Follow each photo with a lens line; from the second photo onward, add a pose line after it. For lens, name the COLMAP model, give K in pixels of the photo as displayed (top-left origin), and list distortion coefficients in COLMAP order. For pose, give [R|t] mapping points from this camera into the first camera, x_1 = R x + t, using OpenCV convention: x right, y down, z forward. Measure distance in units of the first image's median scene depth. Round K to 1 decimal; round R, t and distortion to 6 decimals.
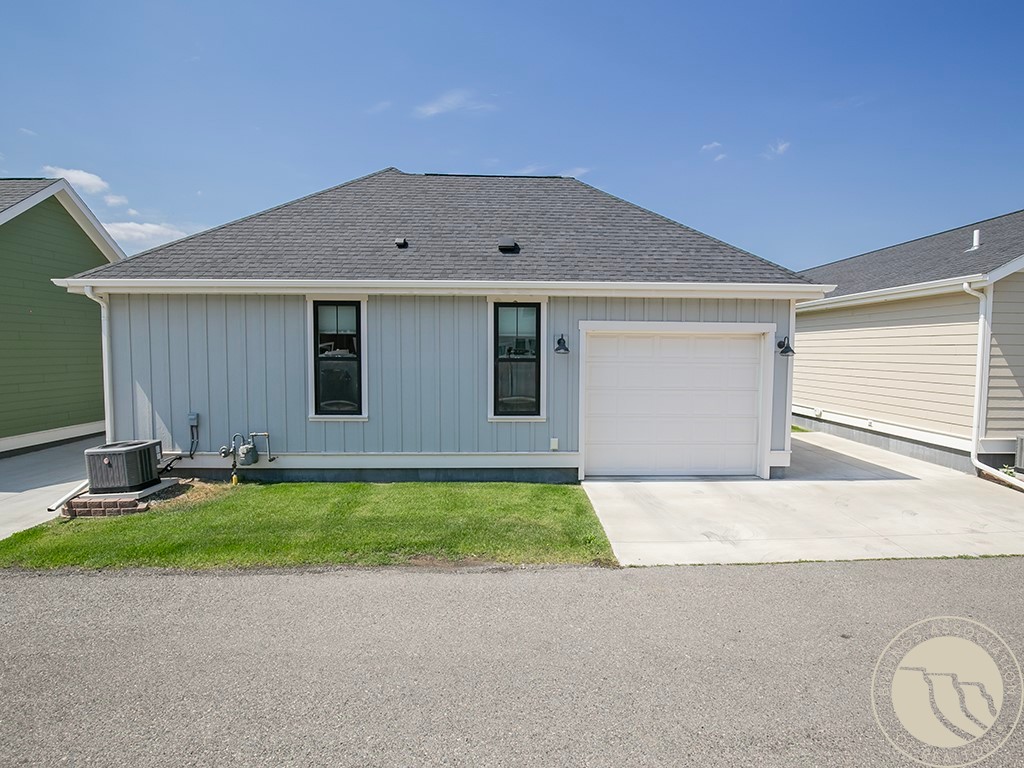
lens RADIAL K [[531.4, 0, 512.0], [0, 531.4, 384.0], [0, 0, 1]] dist [-0.015956, -0.000237]
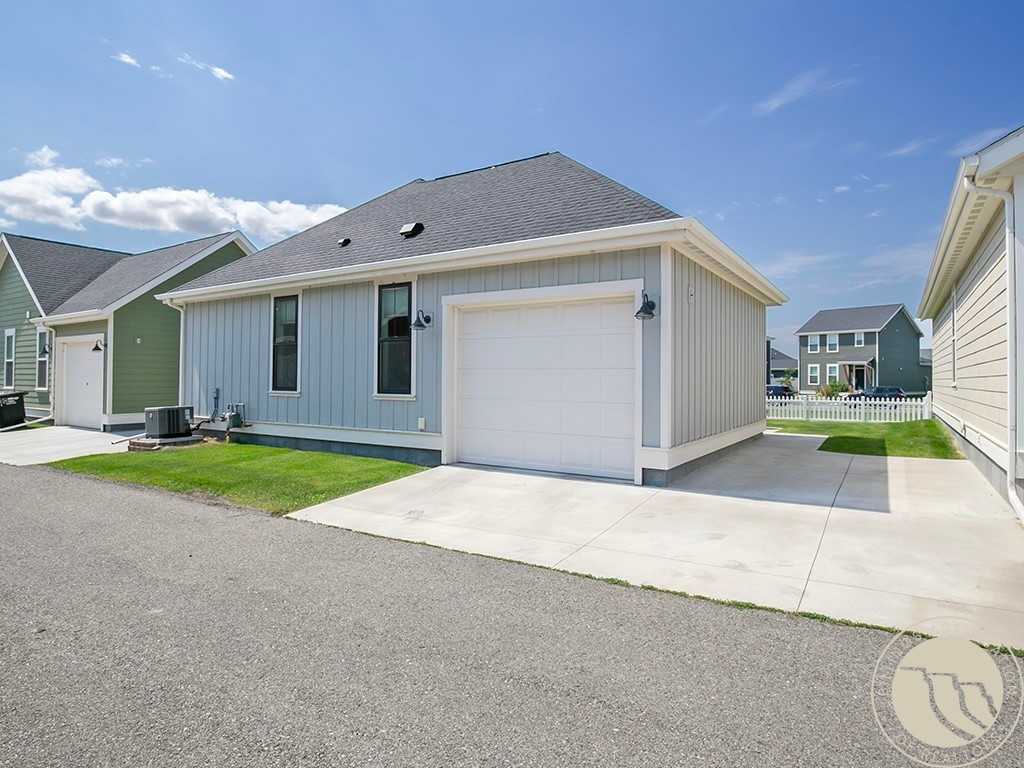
lens RADIAL K [[574.8, 0, 491.1], [0, 574.8, 372.6], [0, 0, 1]] dist [-0.015078, 0.000716]
pose [[0.824475, -0.005355, -0.565873, 0.786827], [-0.036804, 0.997331, -0.063062, 0.082041], [0.564701, 0.072820, 0.822077, 0.205319]]
